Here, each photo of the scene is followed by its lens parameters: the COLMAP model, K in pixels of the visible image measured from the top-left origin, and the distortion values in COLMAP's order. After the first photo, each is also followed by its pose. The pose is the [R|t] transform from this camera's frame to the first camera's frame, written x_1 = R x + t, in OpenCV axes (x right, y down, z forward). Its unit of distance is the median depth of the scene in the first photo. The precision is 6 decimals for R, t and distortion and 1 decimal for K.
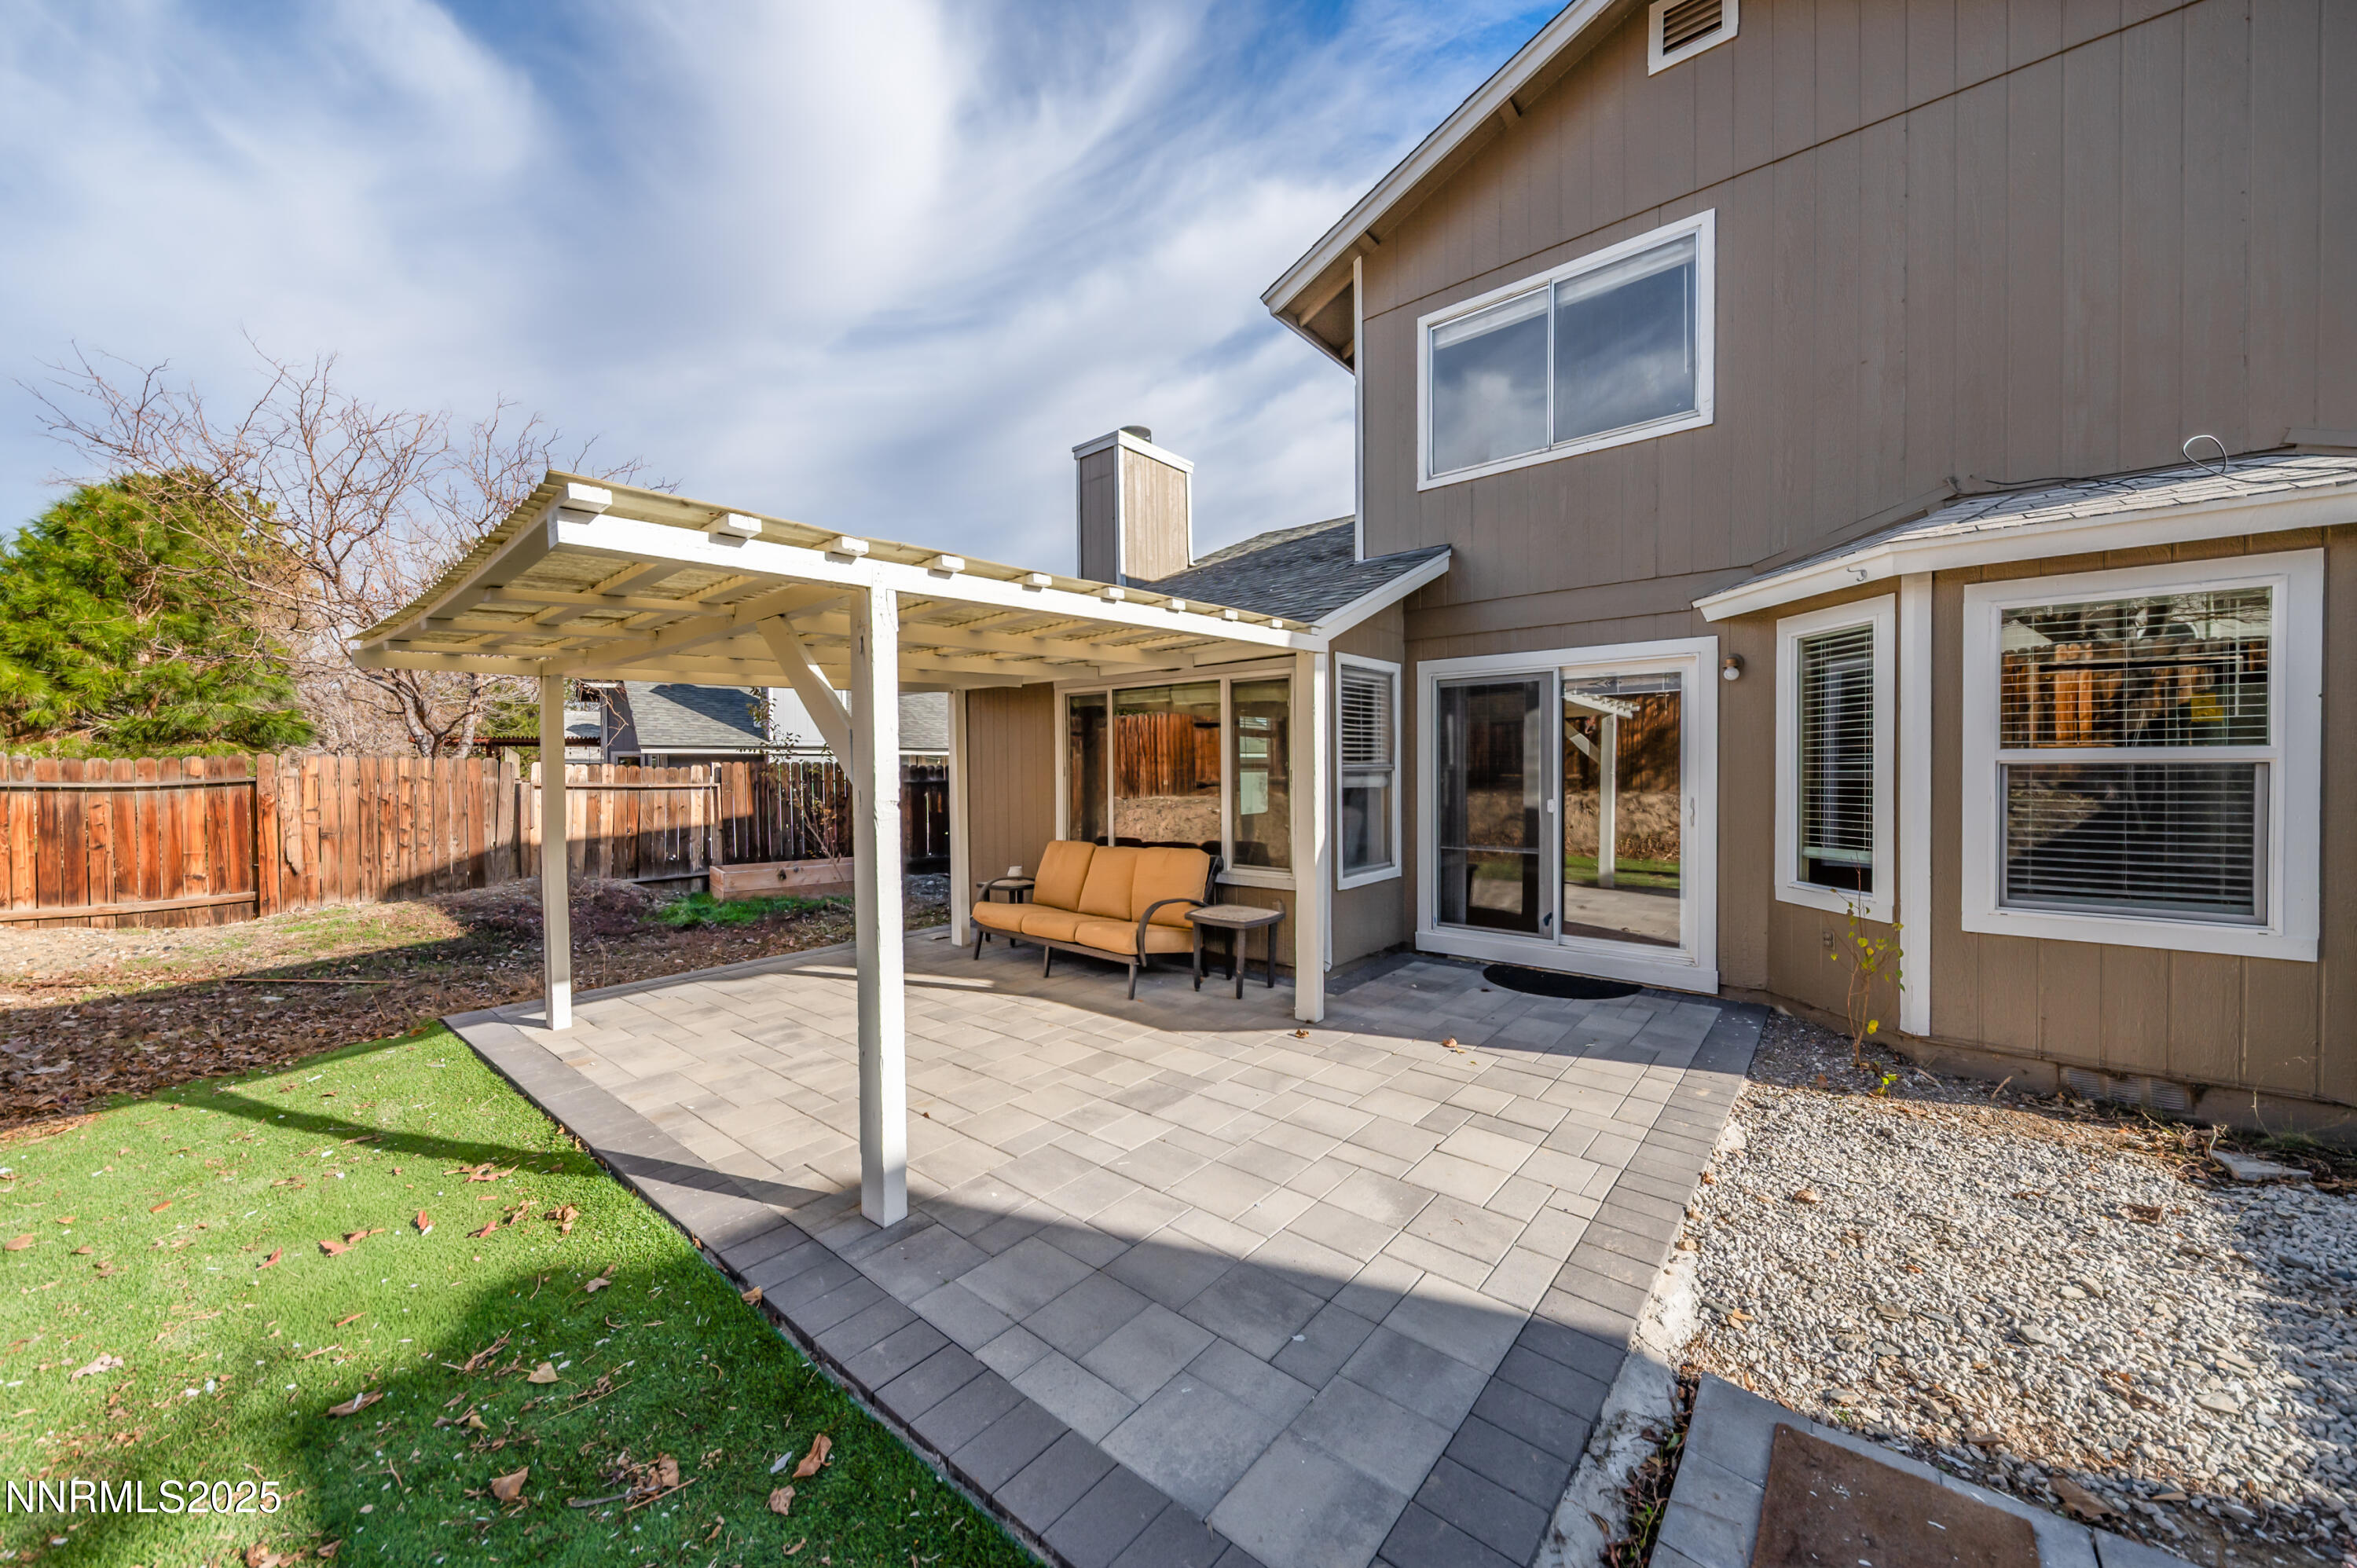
lens RADIAL K [[838.8, 0, 1166.0], [0, 838.8, 772.9], [0, 0, 1]] dist [0.011853, -0.005050]
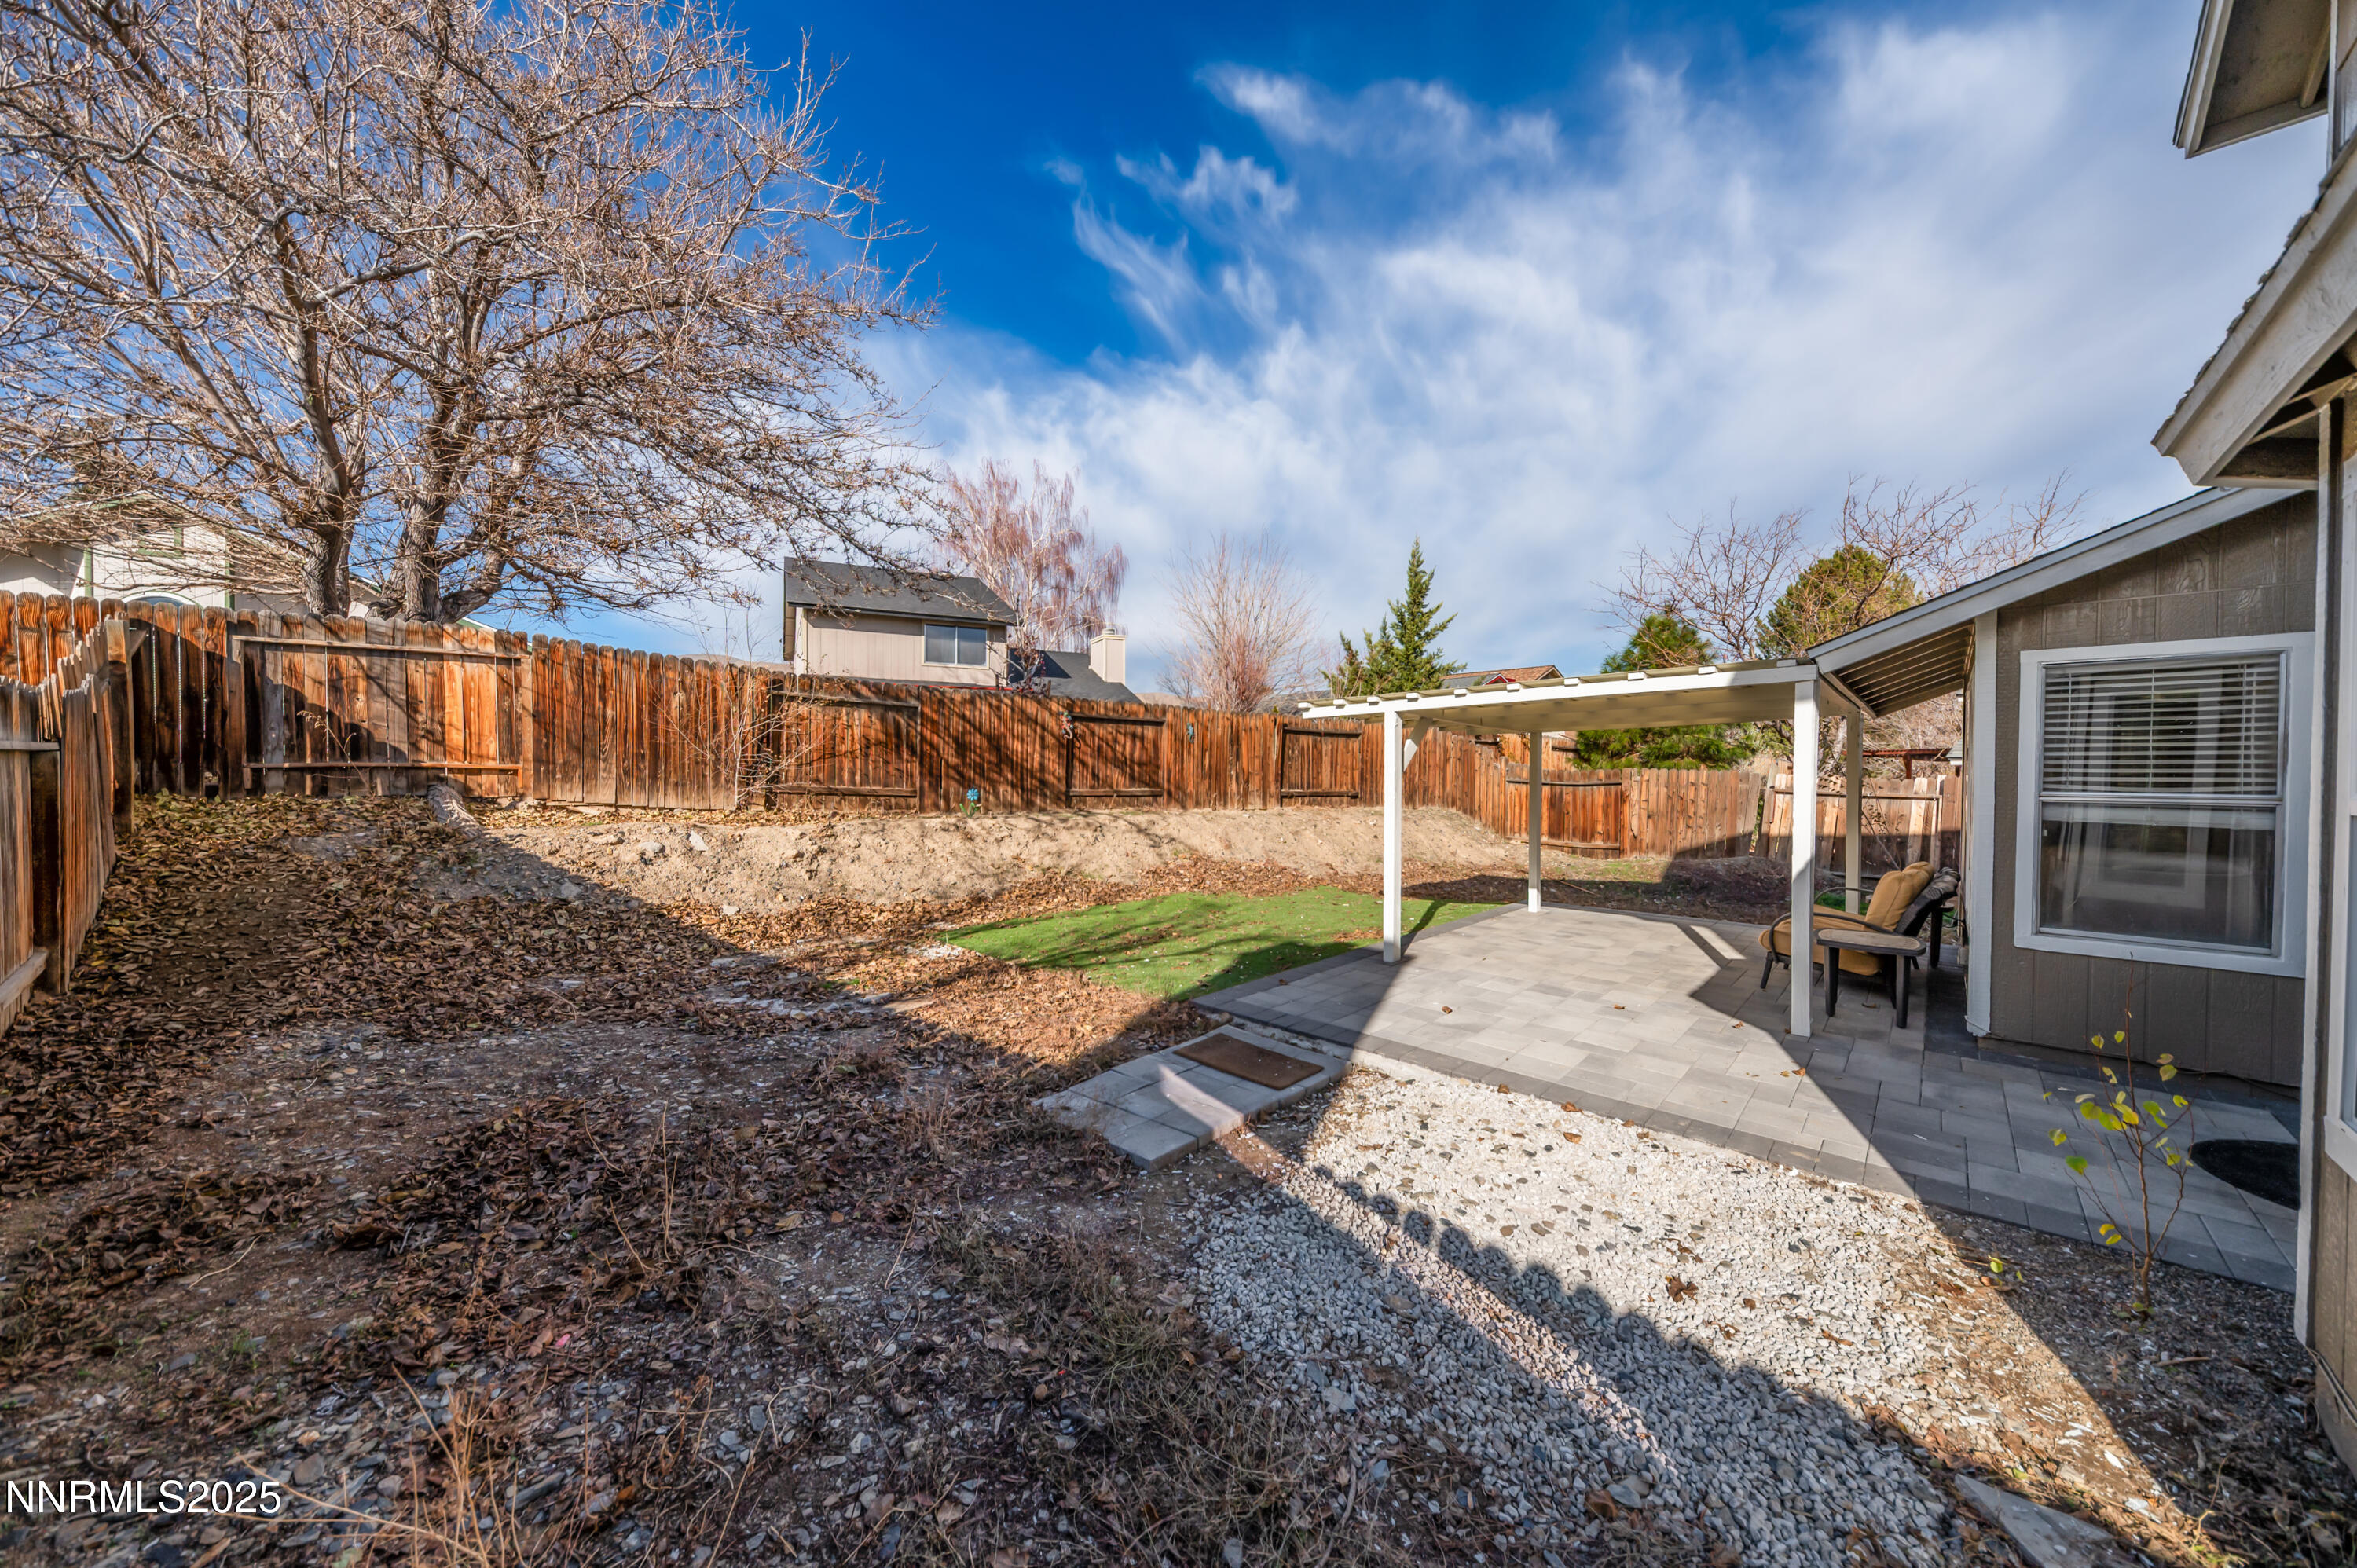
lens RADIAL K [[815.7, 0, 1204.2], [0, 815.7, 782.8], [0, 0, 1]] dist [0.009751, -0.000061]
pose [[-0.029952, 0.022532, -0.999297, 0.909736], [-0.014959, 0.999624, 0.022988, -0.022395], [0.999439, 0.015637, -0.029604, 0.218045]]
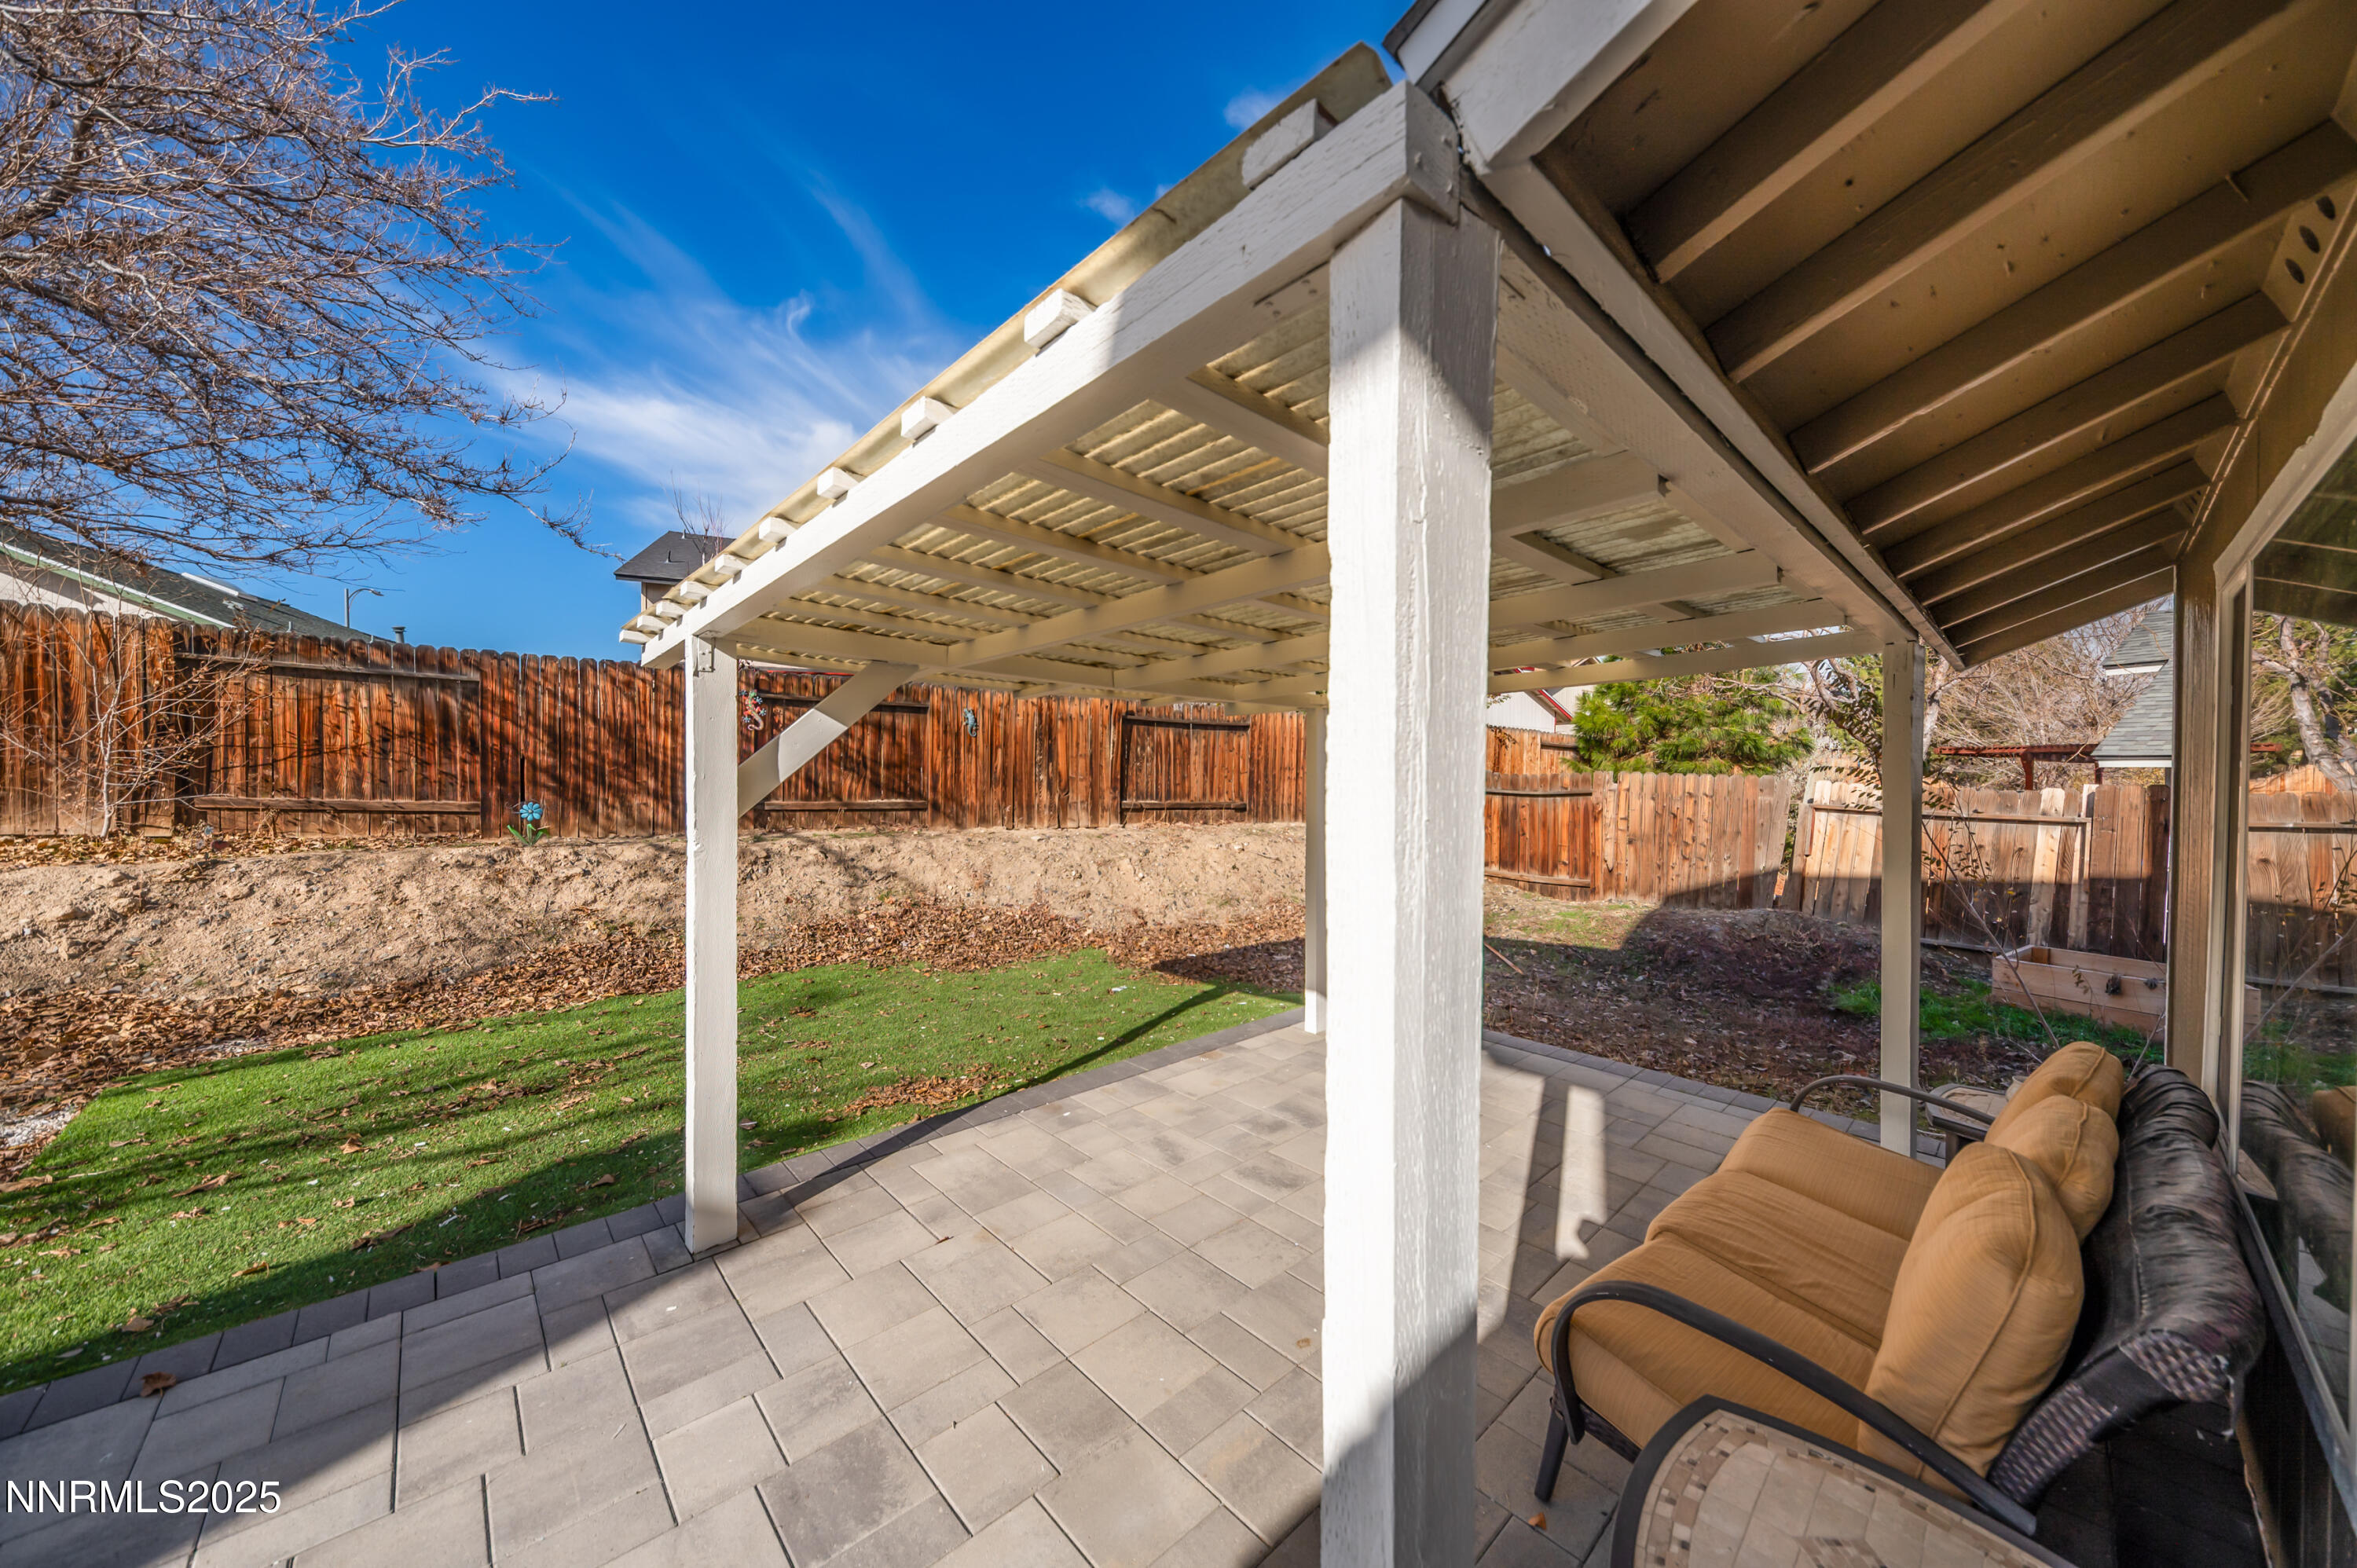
lens RADIAL K [[816.9, 0, 1208.2], [0, 816.9, 781.9], [0, 0, 1]] dist [0.007685, -0.000119]
pose [[-0.103076, 0.019099, -0.994490, 0.259660], [-0.015420, 0.999665, 0.020796, -0.030547], [0.994554, 0.017478, -0.102747, 0.734902]]
